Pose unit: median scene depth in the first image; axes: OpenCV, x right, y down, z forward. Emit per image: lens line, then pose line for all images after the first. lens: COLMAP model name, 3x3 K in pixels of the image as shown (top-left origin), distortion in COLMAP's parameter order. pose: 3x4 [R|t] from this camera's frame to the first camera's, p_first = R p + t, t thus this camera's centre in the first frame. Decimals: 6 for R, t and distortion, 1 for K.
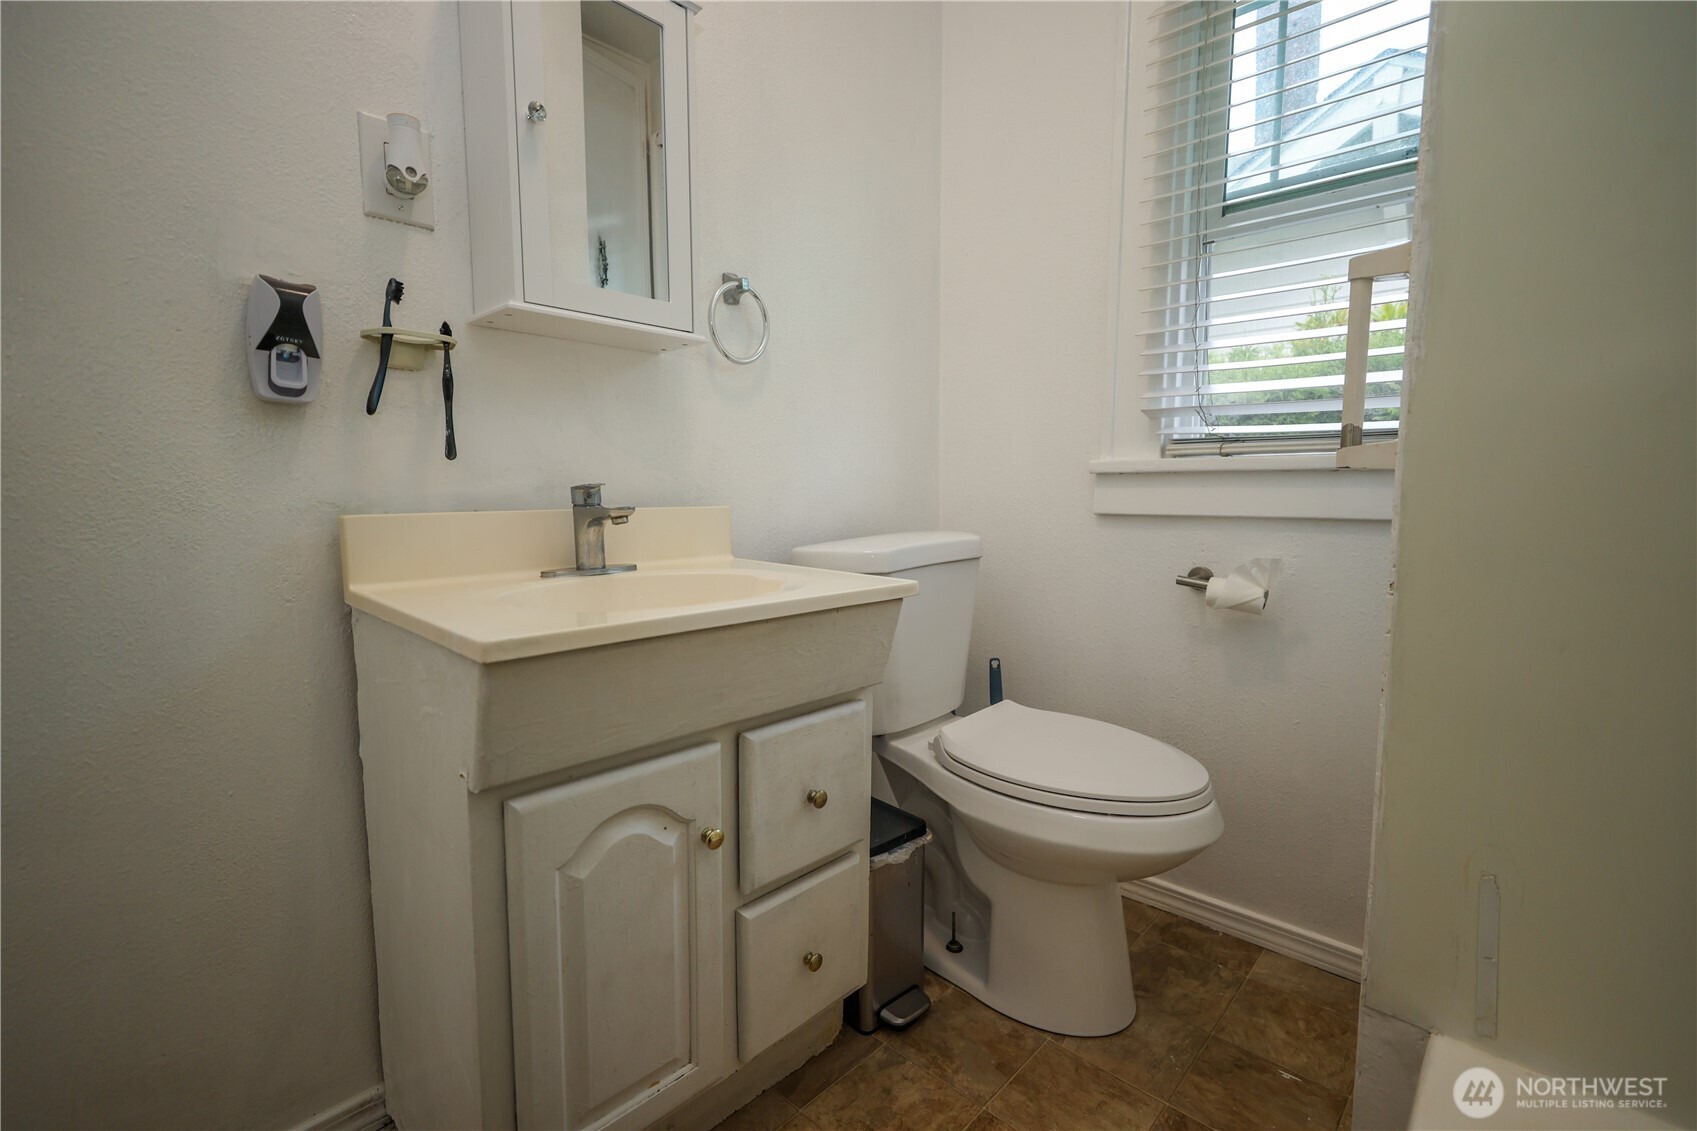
lens RADIAL K [[772.3, 0, 847.3], [0, 772.3, 588.0], [0, 0, 1]] dist [0.010455, 0.000091]
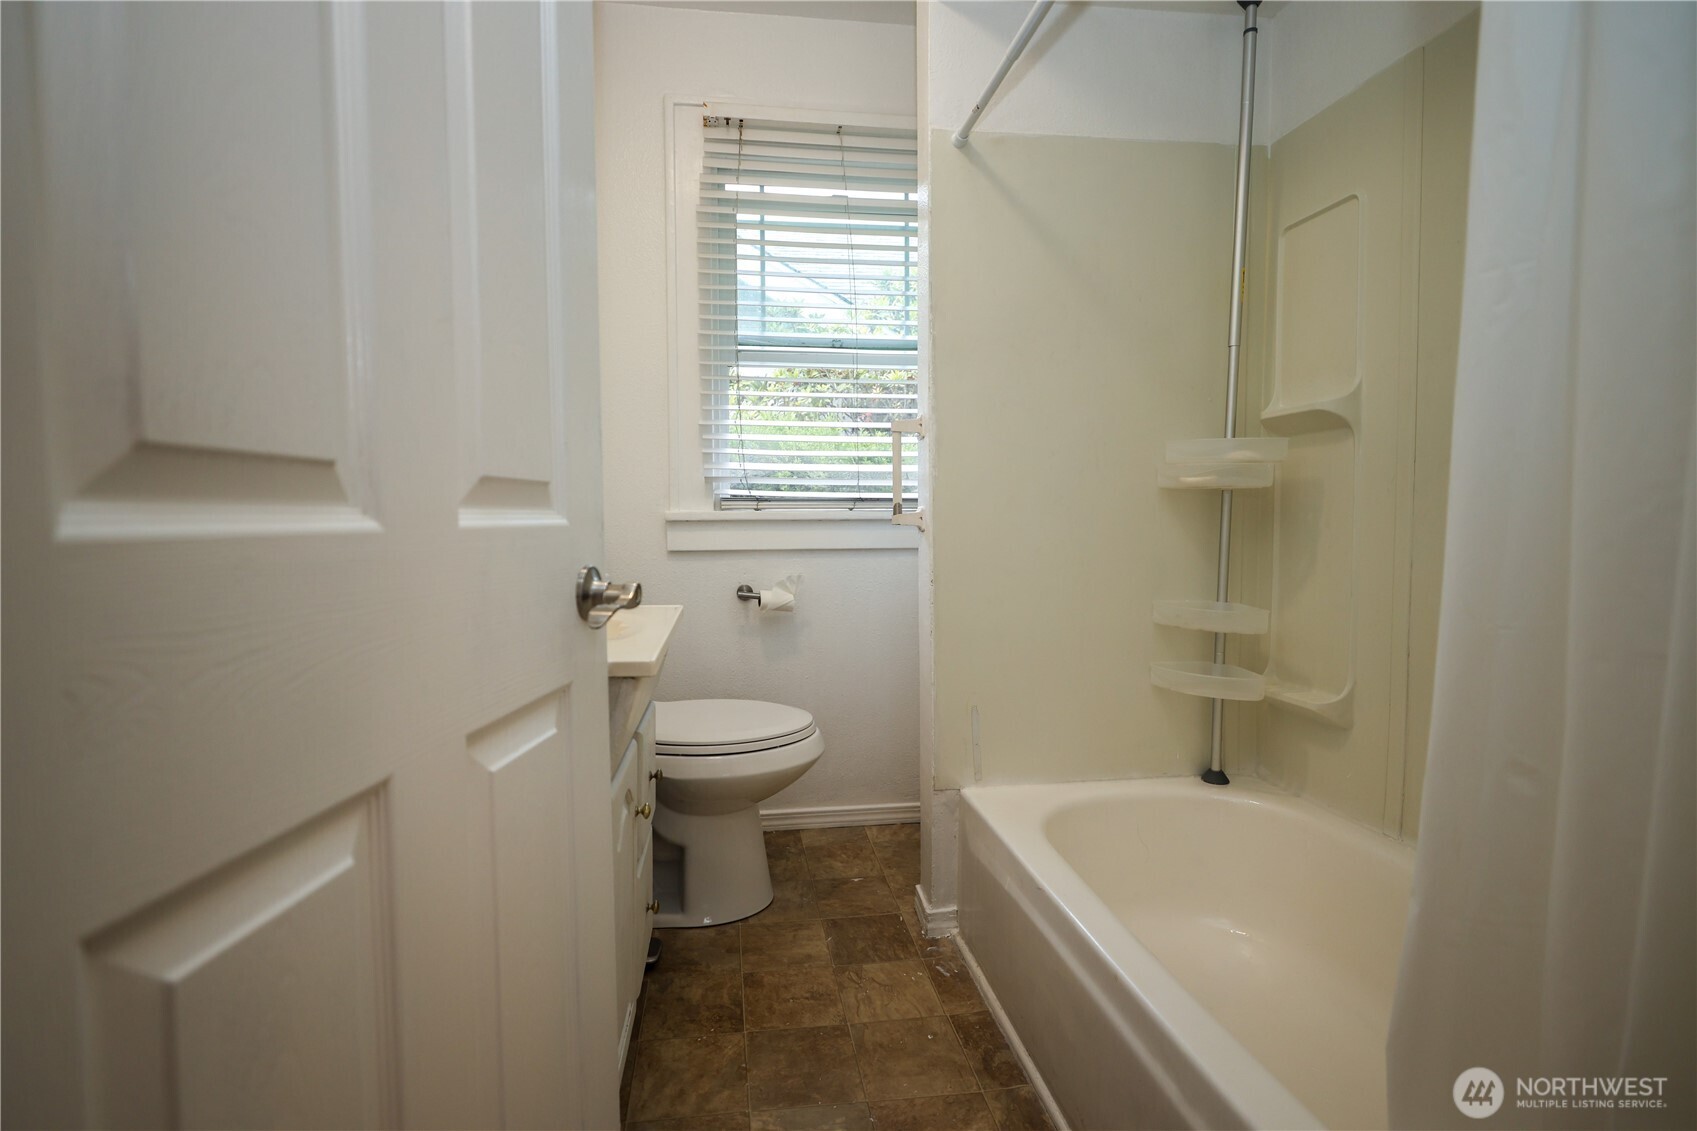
lens RADIAL K [[784.2, 0, 857.0], [0, 784.2, 561.5], [0, 0, 1]] dist [0.008971, 0.000019]
pose [[0.613769, -0.051006, 0.787836, -0.650769], [0.103027, 0.994552, -0.015874, -0.027913], [-0.782734, 0.090911, 0.615681, -0.098433]]
